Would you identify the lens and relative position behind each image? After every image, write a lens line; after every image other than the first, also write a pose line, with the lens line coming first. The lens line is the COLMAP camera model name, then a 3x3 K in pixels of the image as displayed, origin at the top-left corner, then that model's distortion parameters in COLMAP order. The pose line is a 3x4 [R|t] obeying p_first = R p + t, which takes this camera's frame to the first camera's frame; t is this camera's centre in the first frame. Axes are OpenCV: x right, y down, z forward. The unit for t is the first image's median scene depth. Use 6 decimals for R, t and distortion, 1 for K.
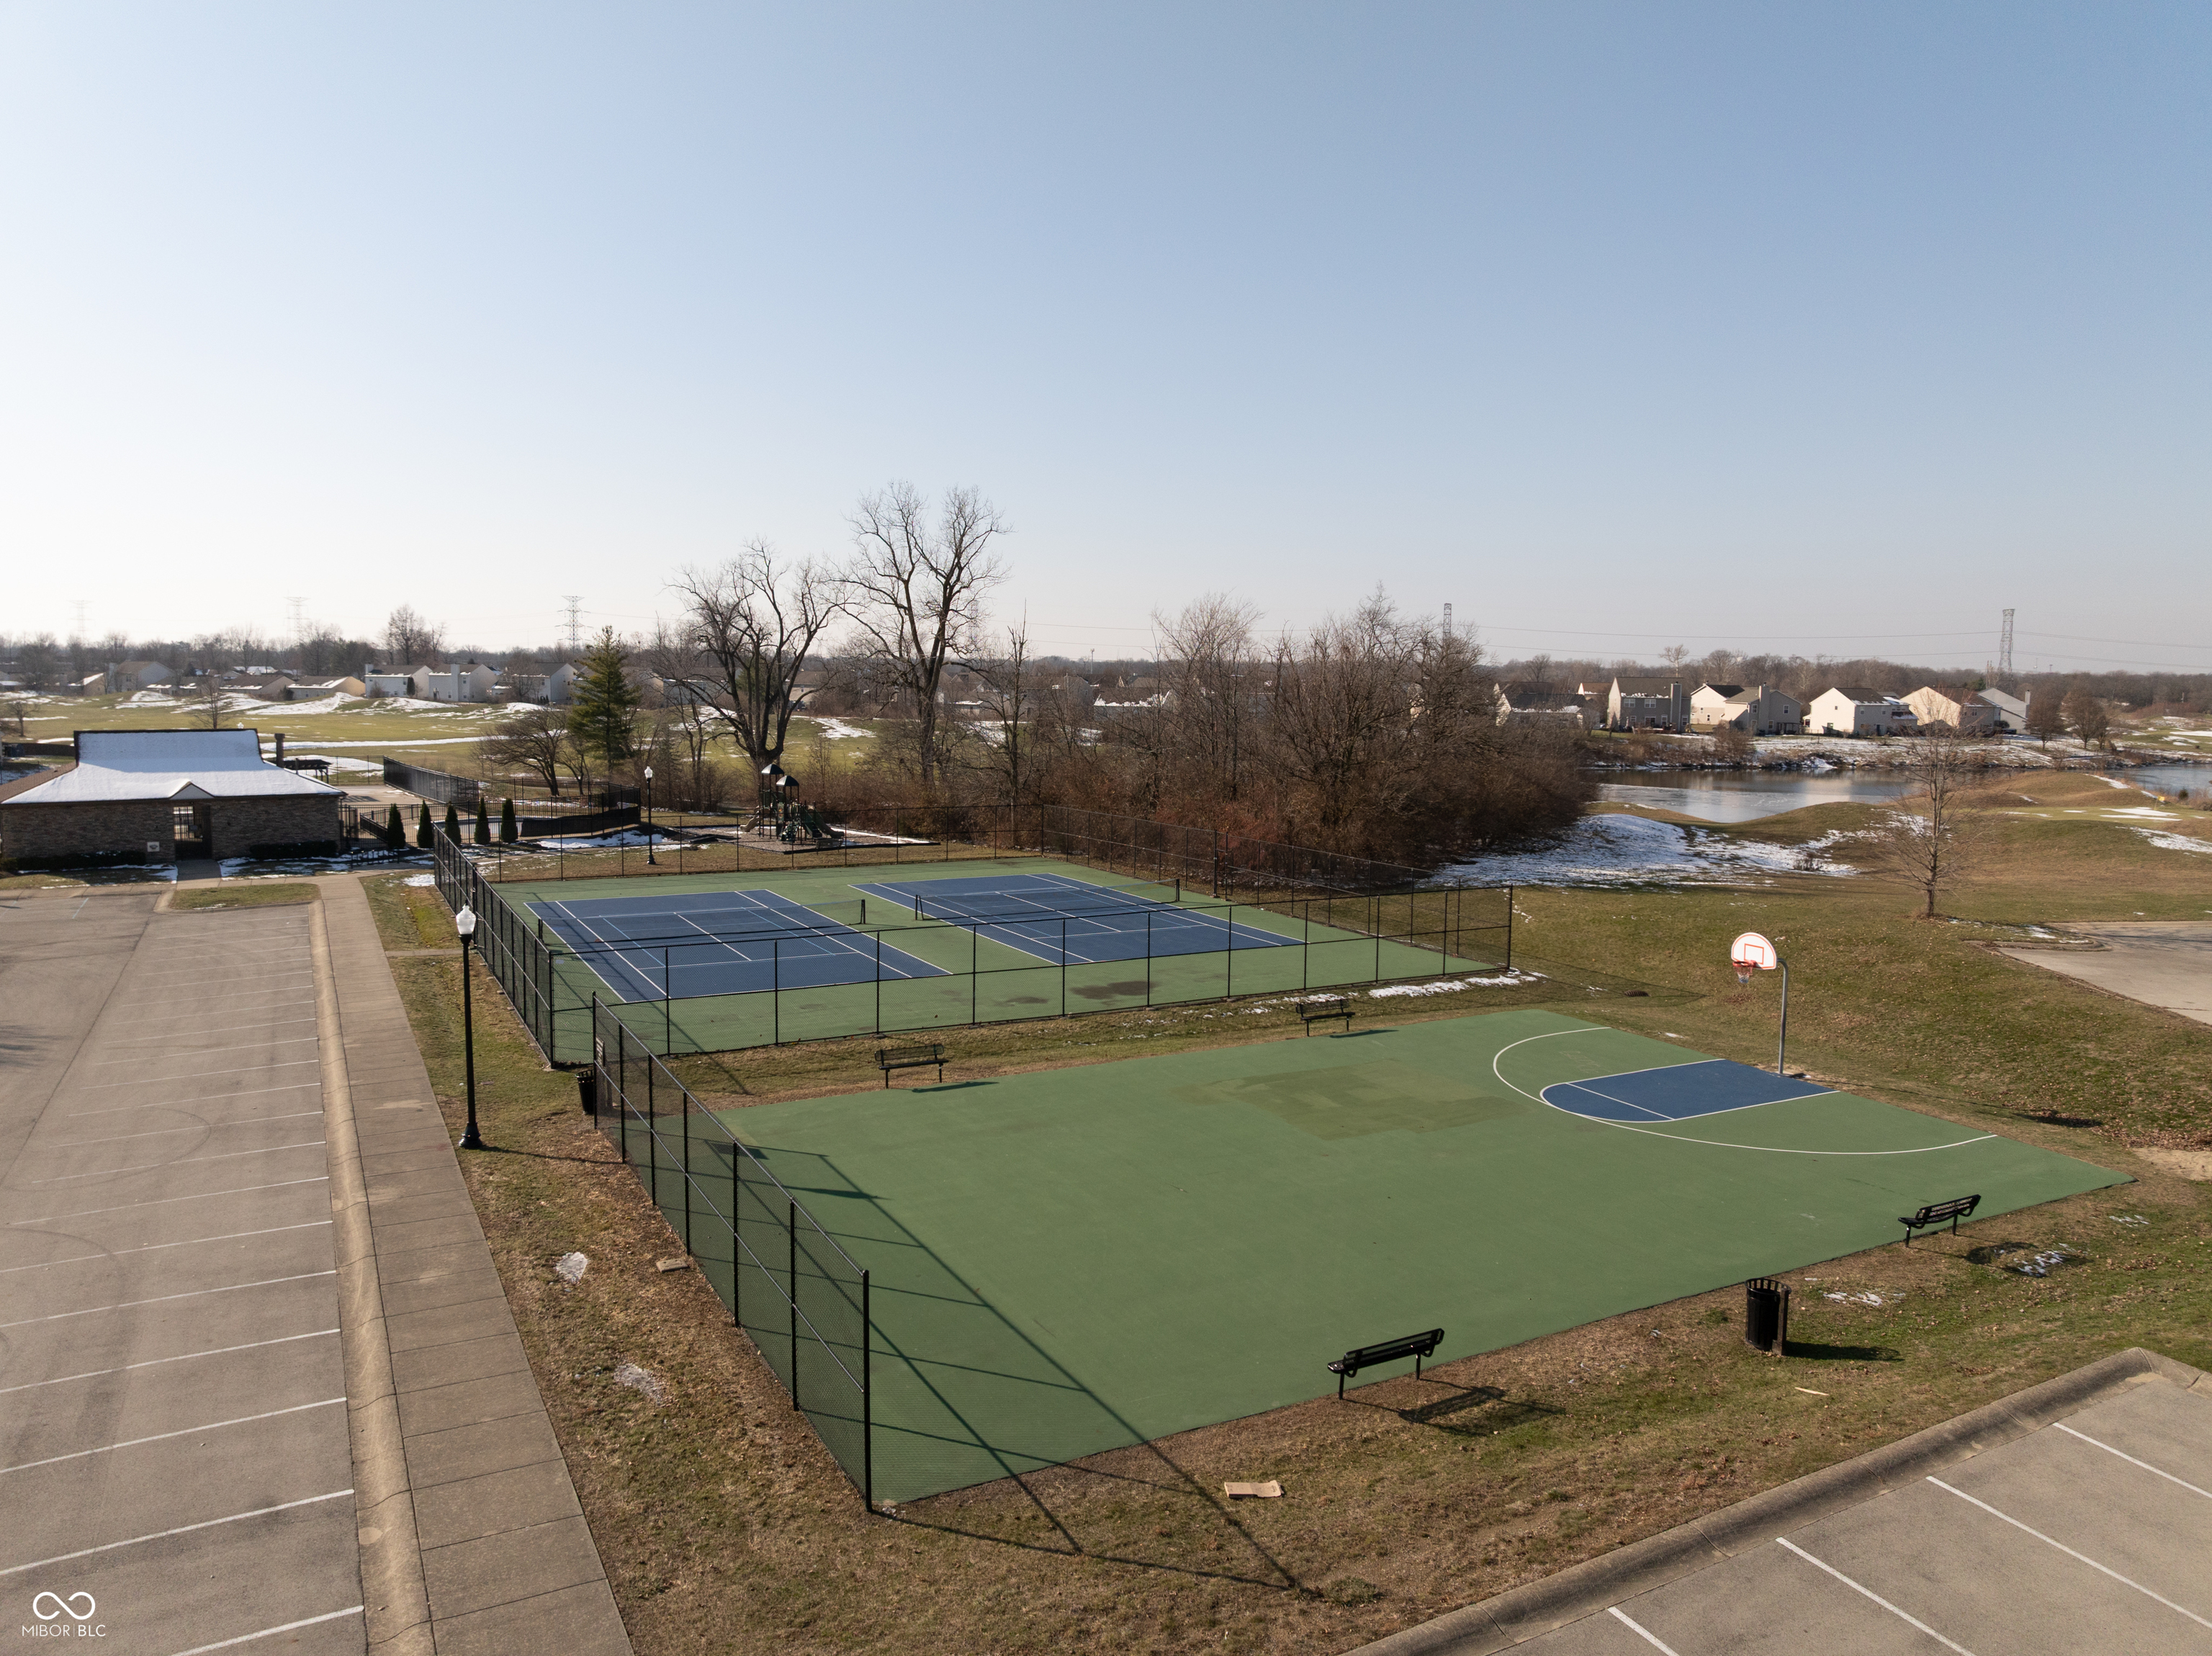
lens RADIAL K [[1530.2, 0, 1107.0], [0, 1530.2, 831.1], [0, 0, 1]] dist [-0.046385, 0.005606]
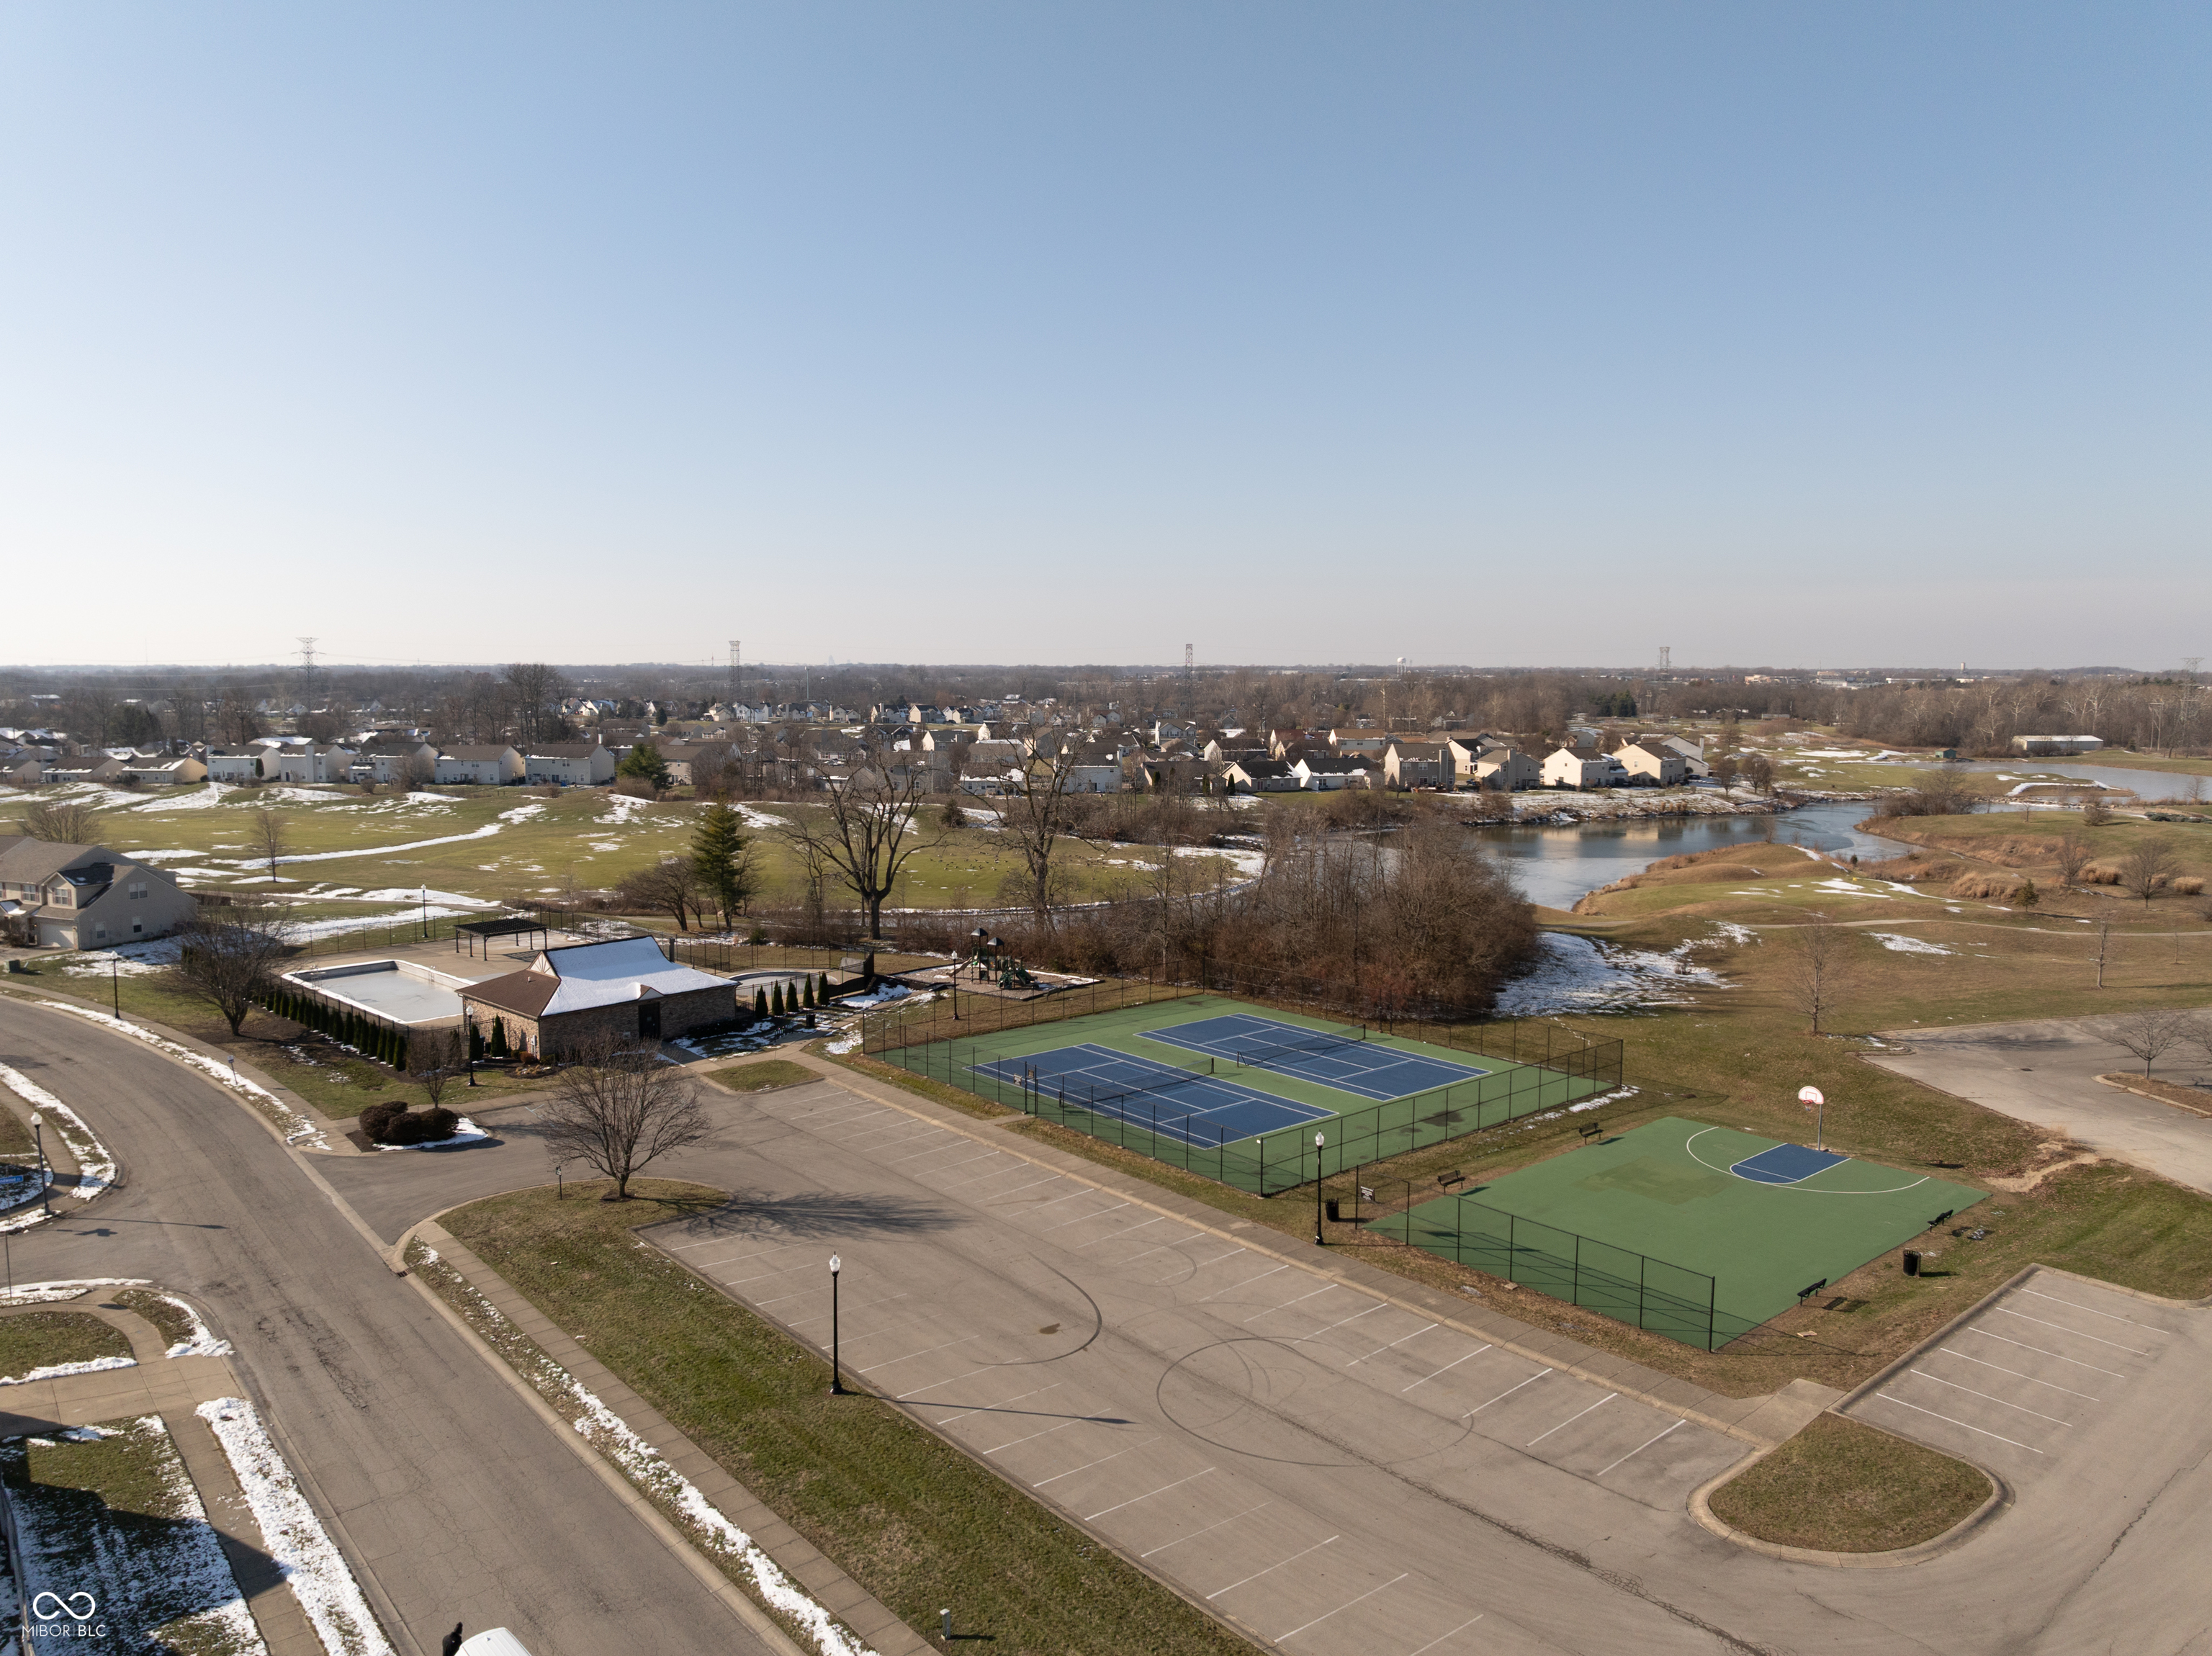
lens RADIAL K [[1530.2, 0, 1103.4], [0, 1530.2, 830.6], [0, 0, 1]] dist [-0.046385, 0.005606]
pose [[0.978845, -0.031293, 0.202195, -0.416563], [0.031413, 0.999503, 0.002616, -0.142098], [-0.202176, 0.003790, 0.979342, -0.379745]]
